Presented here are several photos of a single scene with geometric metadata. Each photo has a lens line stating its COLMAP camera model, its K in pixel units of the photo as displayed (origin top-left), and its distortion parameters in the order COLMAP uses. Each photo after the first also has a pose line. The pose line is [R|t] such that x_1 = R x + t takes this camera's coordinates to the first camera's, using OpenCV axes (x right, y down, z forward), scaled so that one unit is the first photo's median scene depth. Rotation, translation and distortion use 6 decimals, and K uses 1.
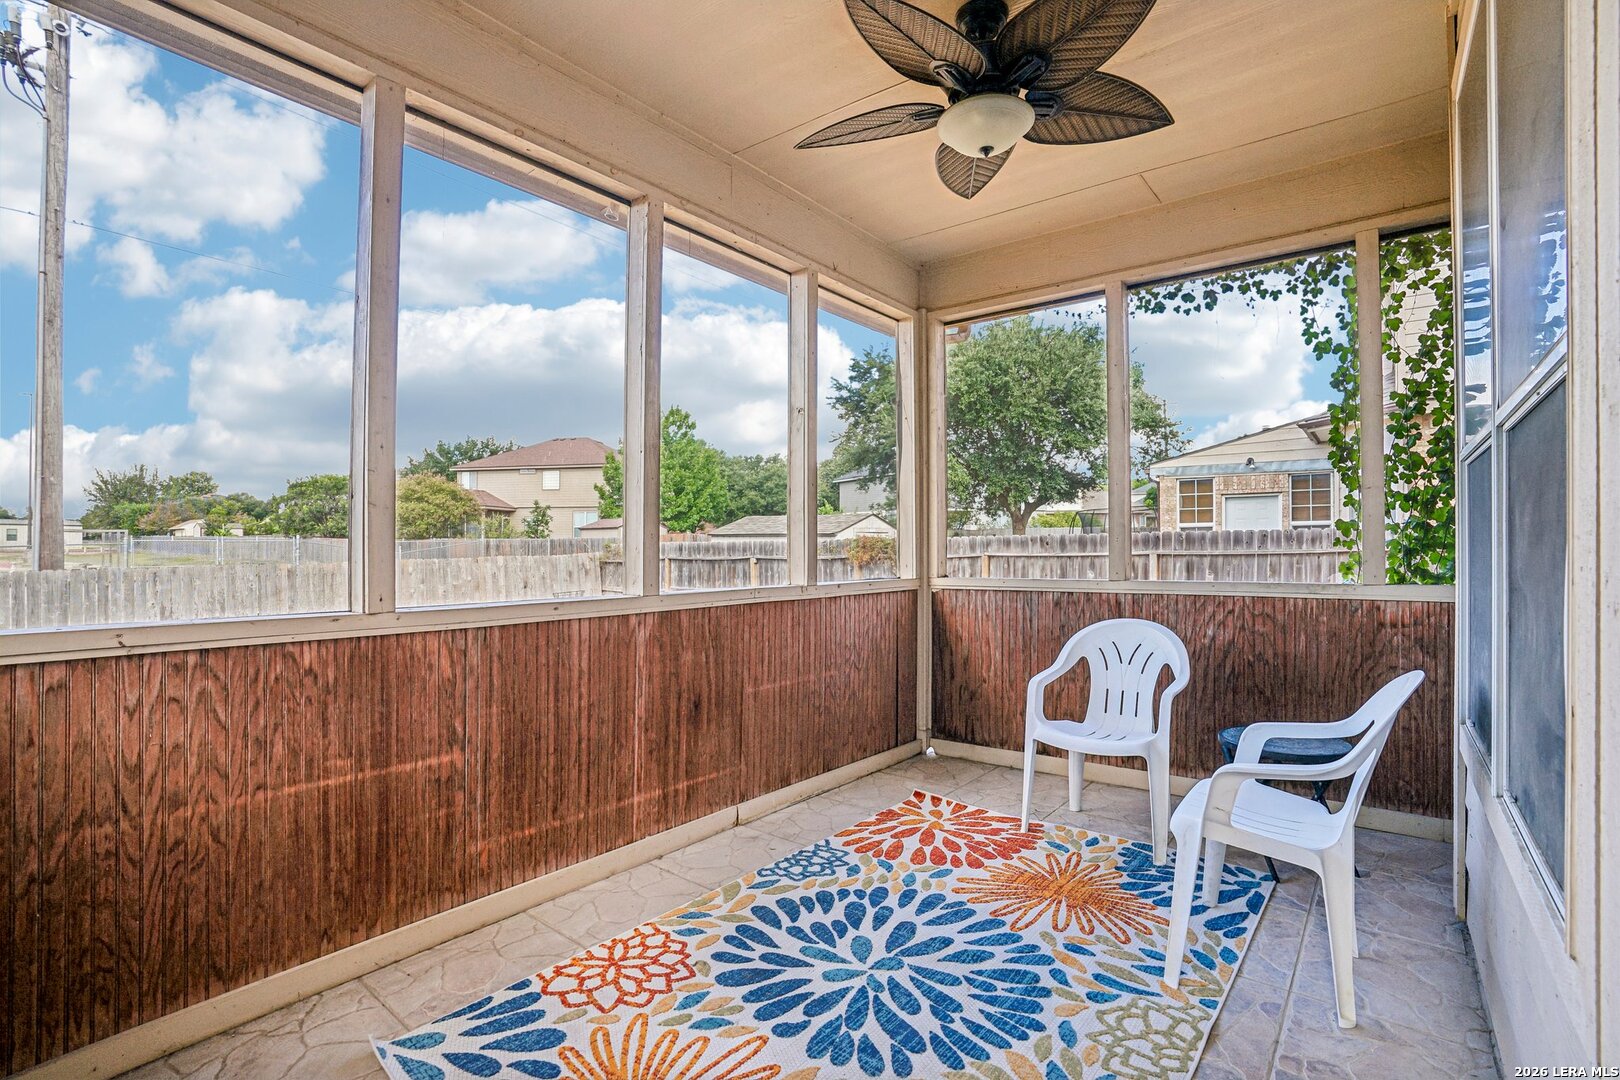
lens RADIAL K [[755.3, 0, 810.0], [0, 755.3, 540.0], [0, 0, 1]] dist [0.030577, 0.000065]
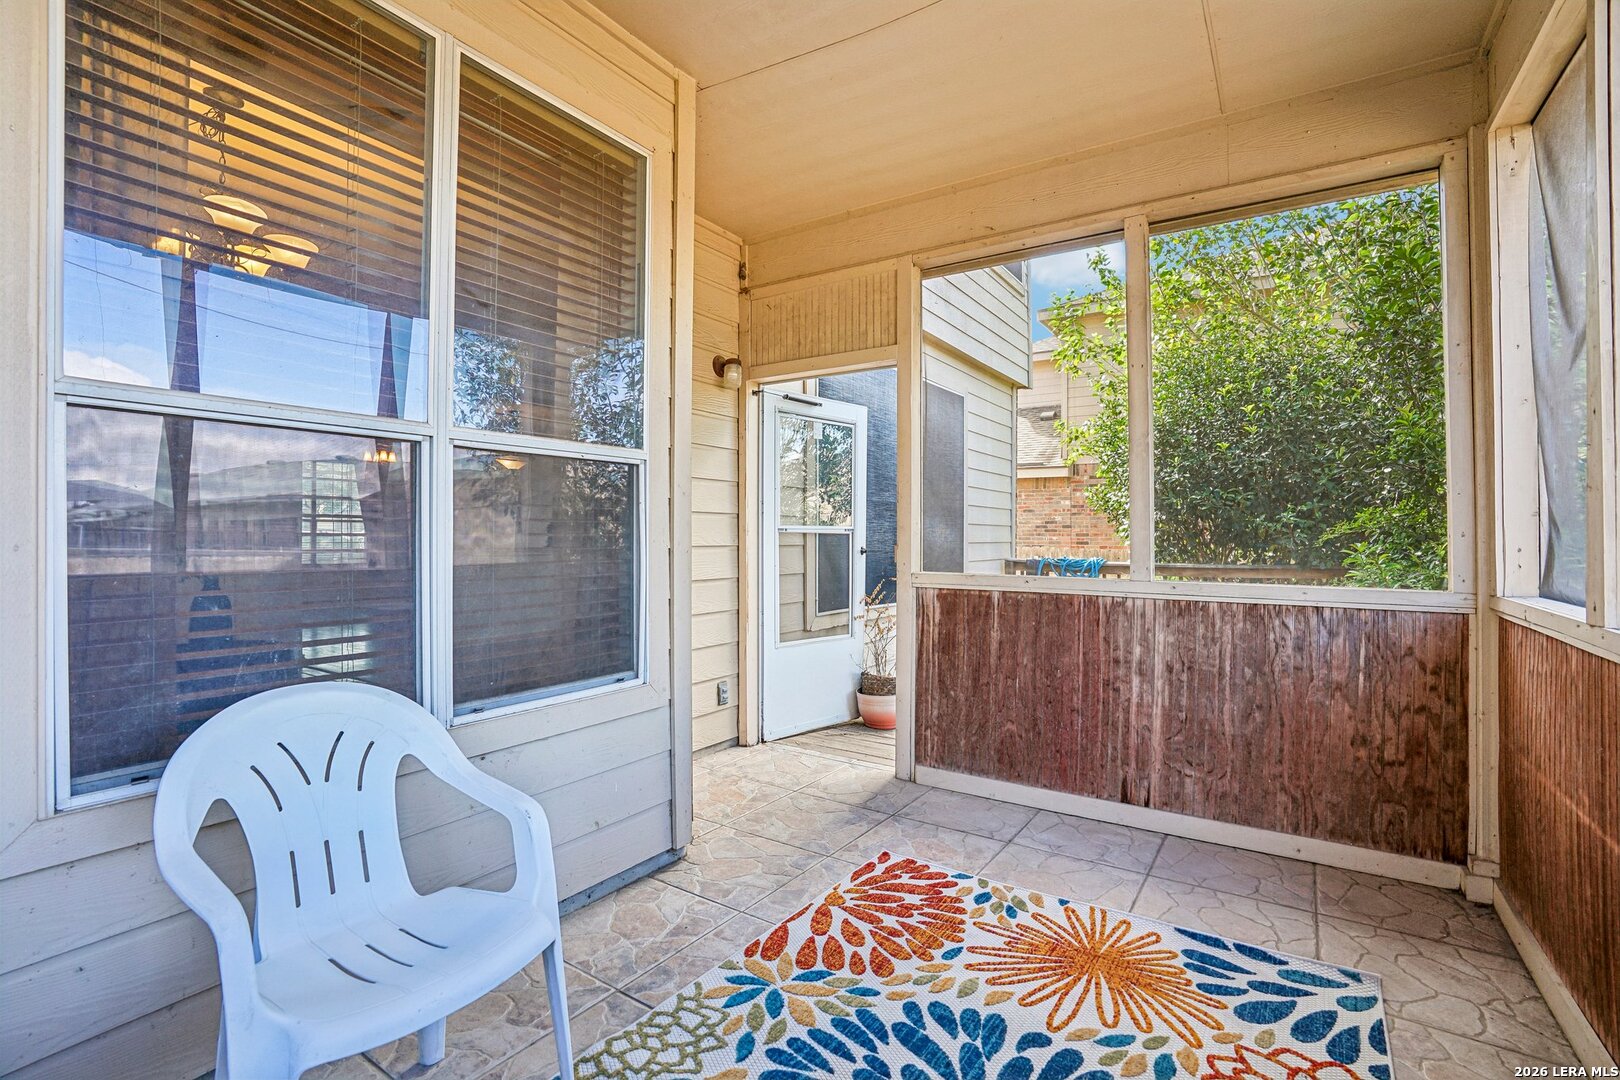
lens RADIAL K [[755.3, 0, 810.0], [0, 755.3, 540.0], [0, 0, 1]] dist [0.030577, 0.000065]
pose [[-0.996168, -0.019045, -0.085362, 0.348590], [-0.018624, 0.999810, -0.005724, 0.024851], [0.085455, -0.004112, -0.996334, 1.950932]]
